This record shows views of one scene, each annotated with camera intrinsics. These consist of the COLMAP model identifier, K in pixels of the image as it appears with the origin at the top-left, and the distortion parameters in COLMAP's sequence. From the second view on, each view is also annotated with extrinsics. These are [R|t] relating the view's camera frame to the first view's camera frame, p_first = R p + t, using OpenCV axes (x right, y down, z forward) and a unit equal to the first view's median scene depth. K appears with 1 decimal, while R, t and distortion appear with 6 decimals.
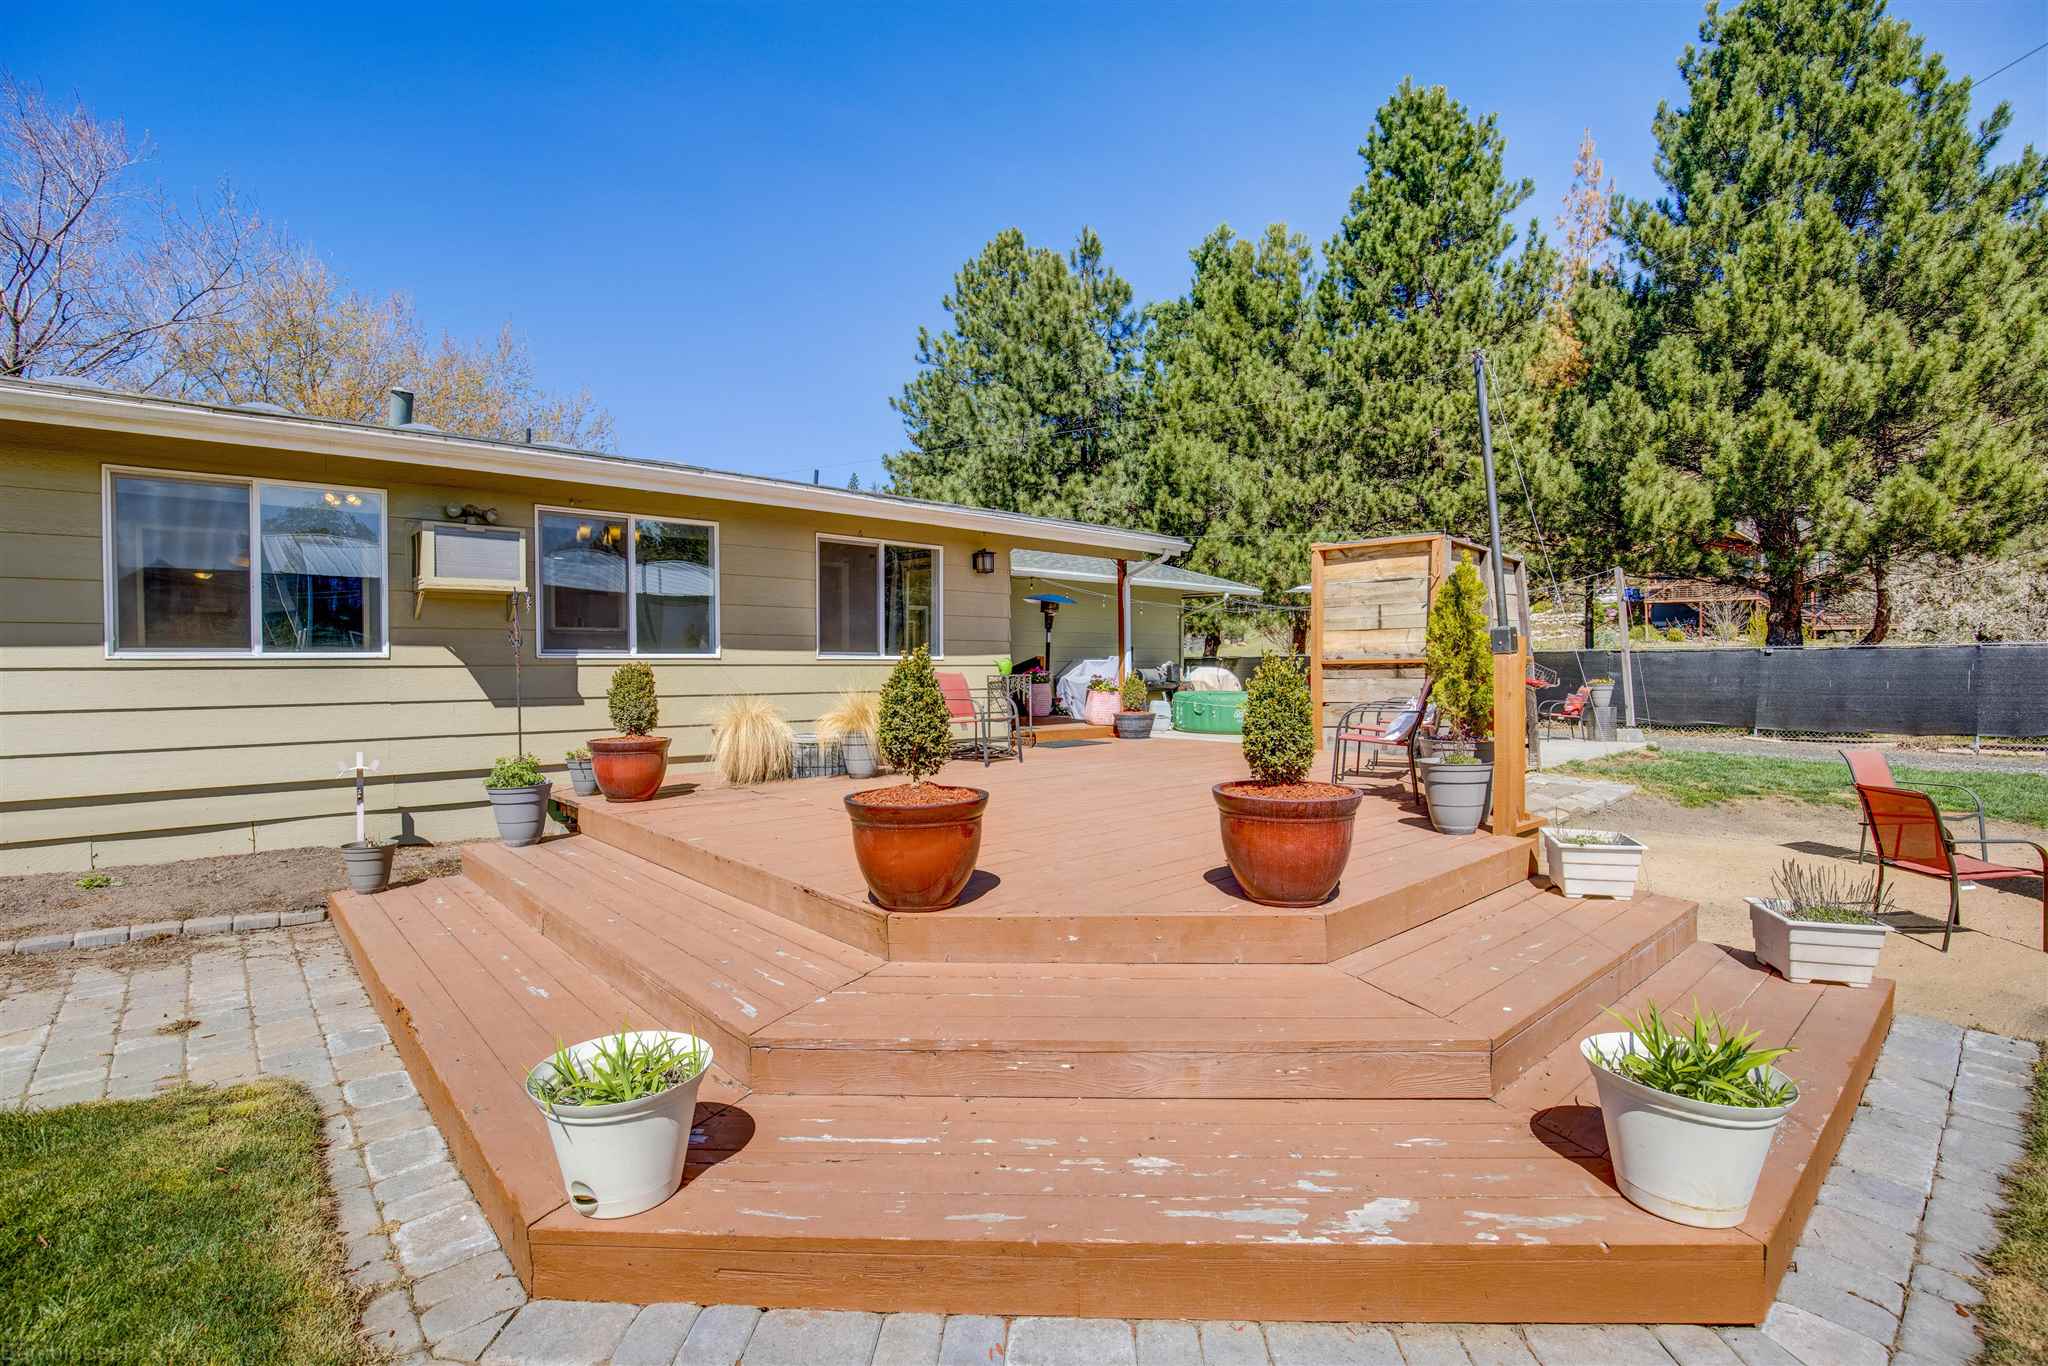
lens RADIAL K [[942.4, 0, 1014.8], [0, 942.4, 677.9], [0, 0, 1]] dist [-0.024383, -0.000133]
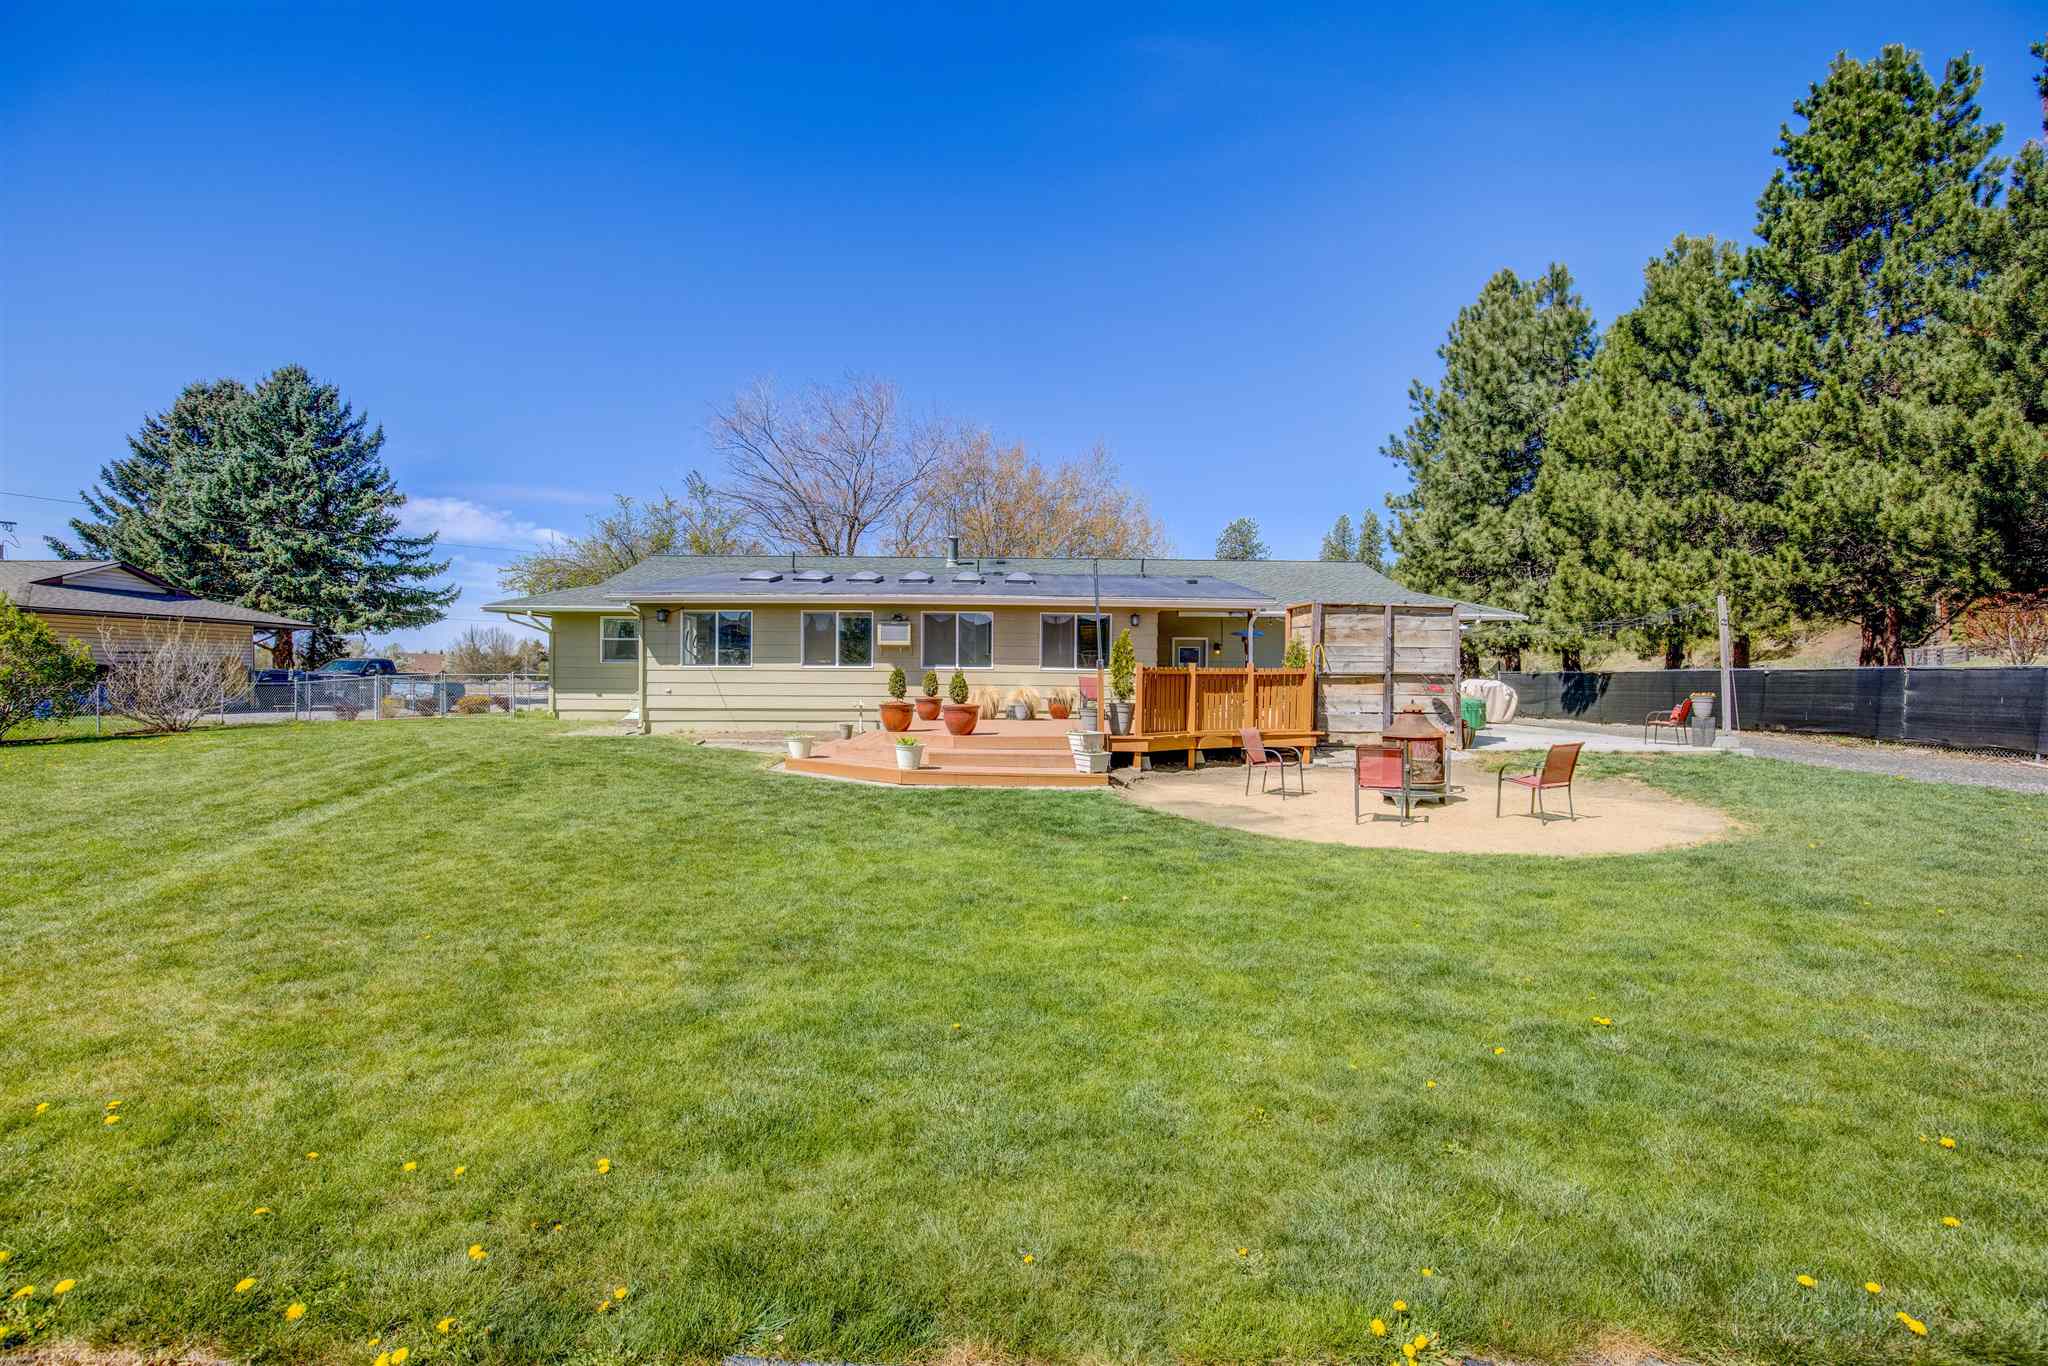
lens RADIAL K [[942.4, 0, 1014.8], [0, 942.4, 677.9], [0, 0, 1]] dist [-0.024383, -0.000133]
pose [[0.786363, 0.004933, -0.617745, 0.673832], [-0.022987, 0.999509, -0.021280, 0.030169], [0.617337, 0.030934, 0.786091, -0.417952]]
